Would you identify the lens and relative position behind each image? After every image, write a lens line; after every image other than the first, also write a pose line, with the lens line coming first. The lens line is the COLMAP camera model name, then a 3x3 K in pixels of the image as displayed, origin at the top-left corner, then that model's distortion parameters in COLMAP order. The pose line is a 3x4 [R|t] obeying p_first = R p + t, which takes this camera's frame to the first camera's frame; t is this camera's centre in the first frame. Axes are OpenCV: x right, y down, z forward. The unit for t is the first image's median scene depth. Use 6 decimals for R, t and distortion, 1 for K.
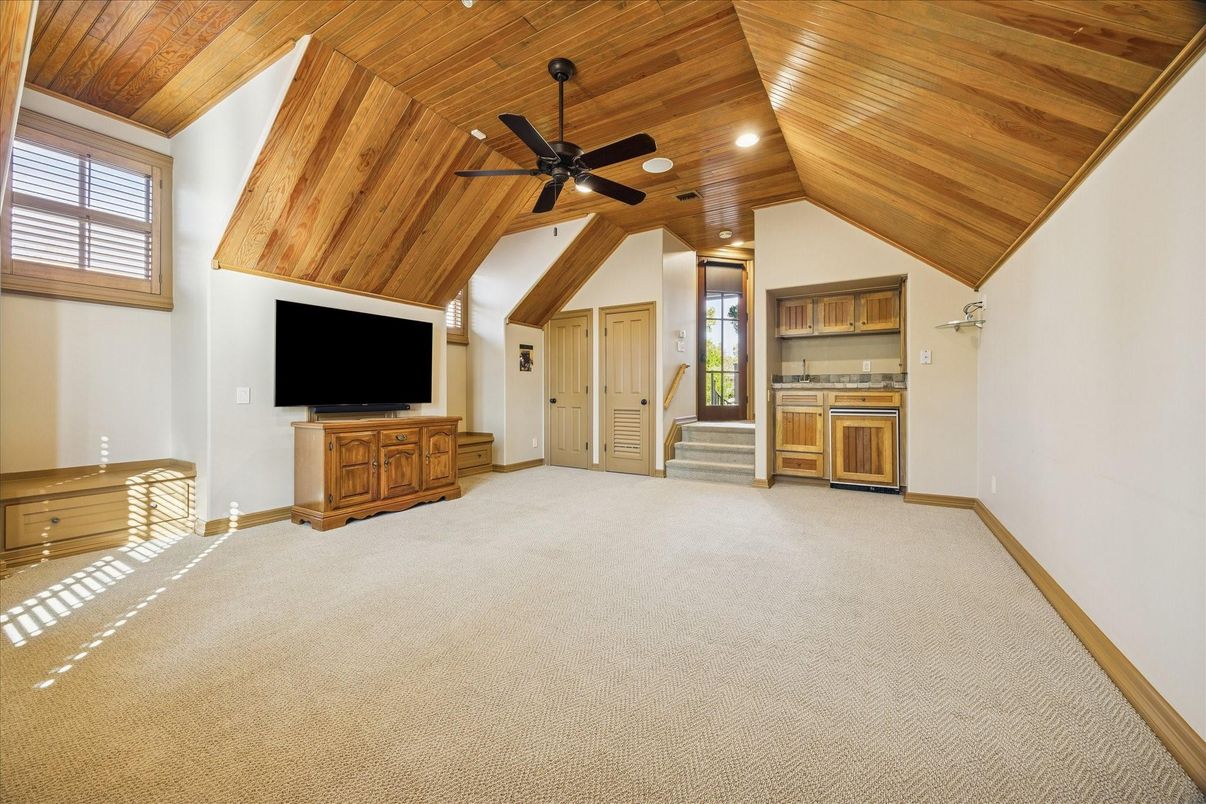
lens RADIAL K [[468.4, 0, 599.7], [0, 468.4, 397.3], [0, 0, 1]] dist [0.001928, 0.000329]
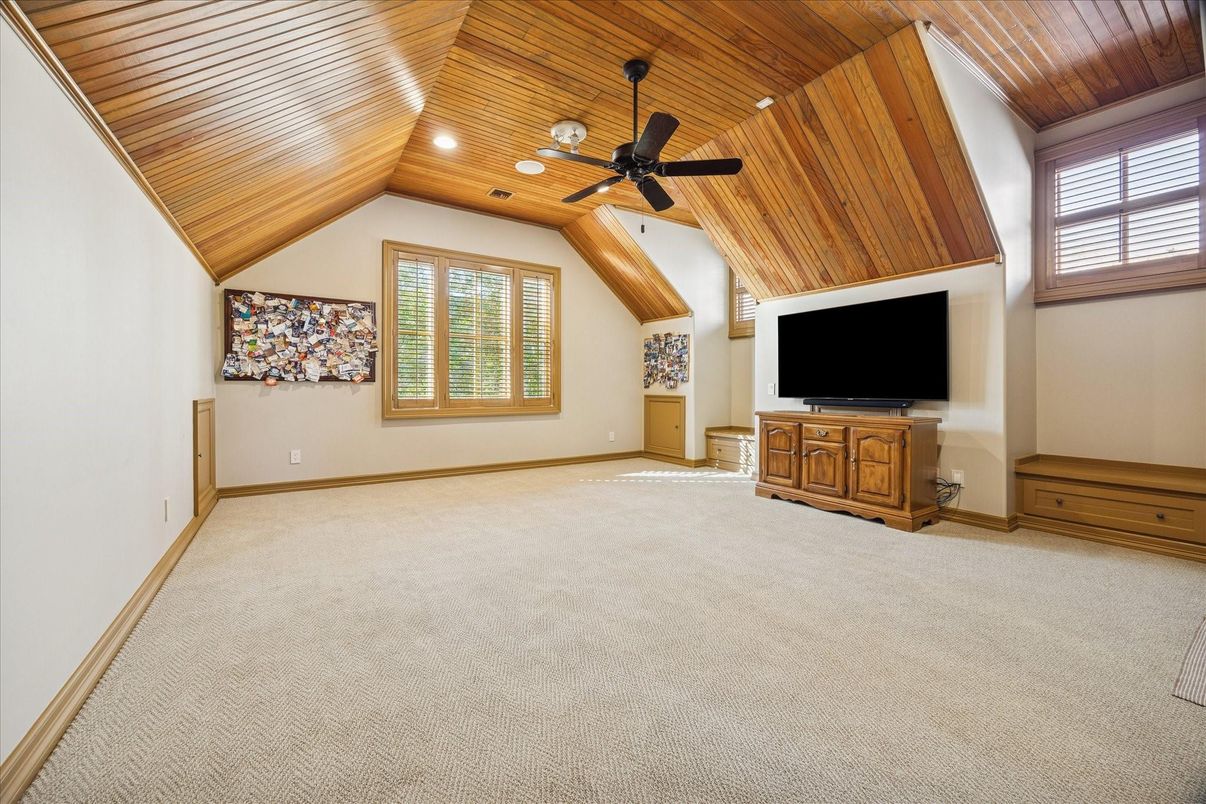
lens RADIAL K [[468.4, 0, 601.5], [0, 468.4, 391.3], [0, 0, 1]] dist [0.001928, 0.000329]
pose [[-0.426655, 0.005572, -0.904397, 0.635336], [-0.010378, 0.999885, 0.011056, -0.006030], [0.904355, 0.014103, -0.426548, 0.998296]]
